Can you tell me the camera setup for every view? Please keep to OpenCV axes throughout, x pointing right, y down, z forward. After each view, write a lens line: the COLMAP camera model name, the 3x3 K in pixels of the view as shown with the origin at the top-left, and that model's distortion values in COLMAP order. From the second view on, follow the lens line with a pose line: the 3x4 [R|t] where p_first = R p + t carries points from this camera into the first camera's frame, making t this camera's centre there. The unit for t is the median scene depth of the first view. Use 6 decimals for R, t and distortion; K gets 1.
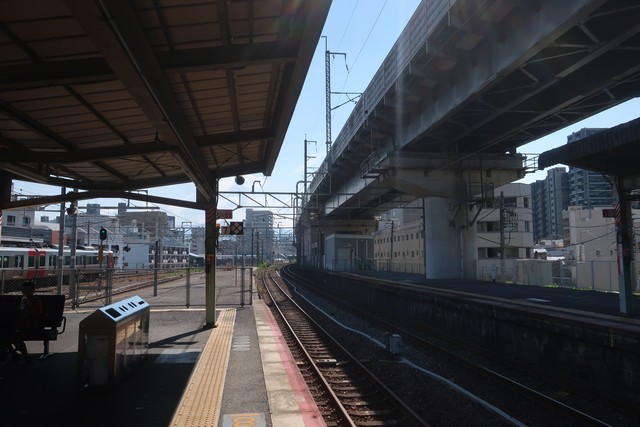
lens RADIAL K [[504.4, 0, 320.4], [0, 504.4, 213.9], [0, 0, 1]] dist [-0.002727, 0.002551]
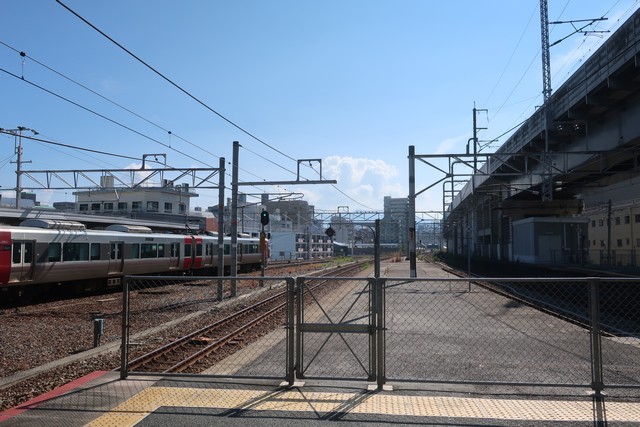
lens RADIAL K [[504.4, 0, 320.4], [0, 504.4, 213.9], [0, 0, 1]] dist [-0.002727, 0.002551]
pose [[0.965924, -0.012537, -0.258523, -0.114205], [0.018285, 0.999636, 0.019842, 0.016765], [0.258180, -0.023893, 0.965801, 0.198798]]
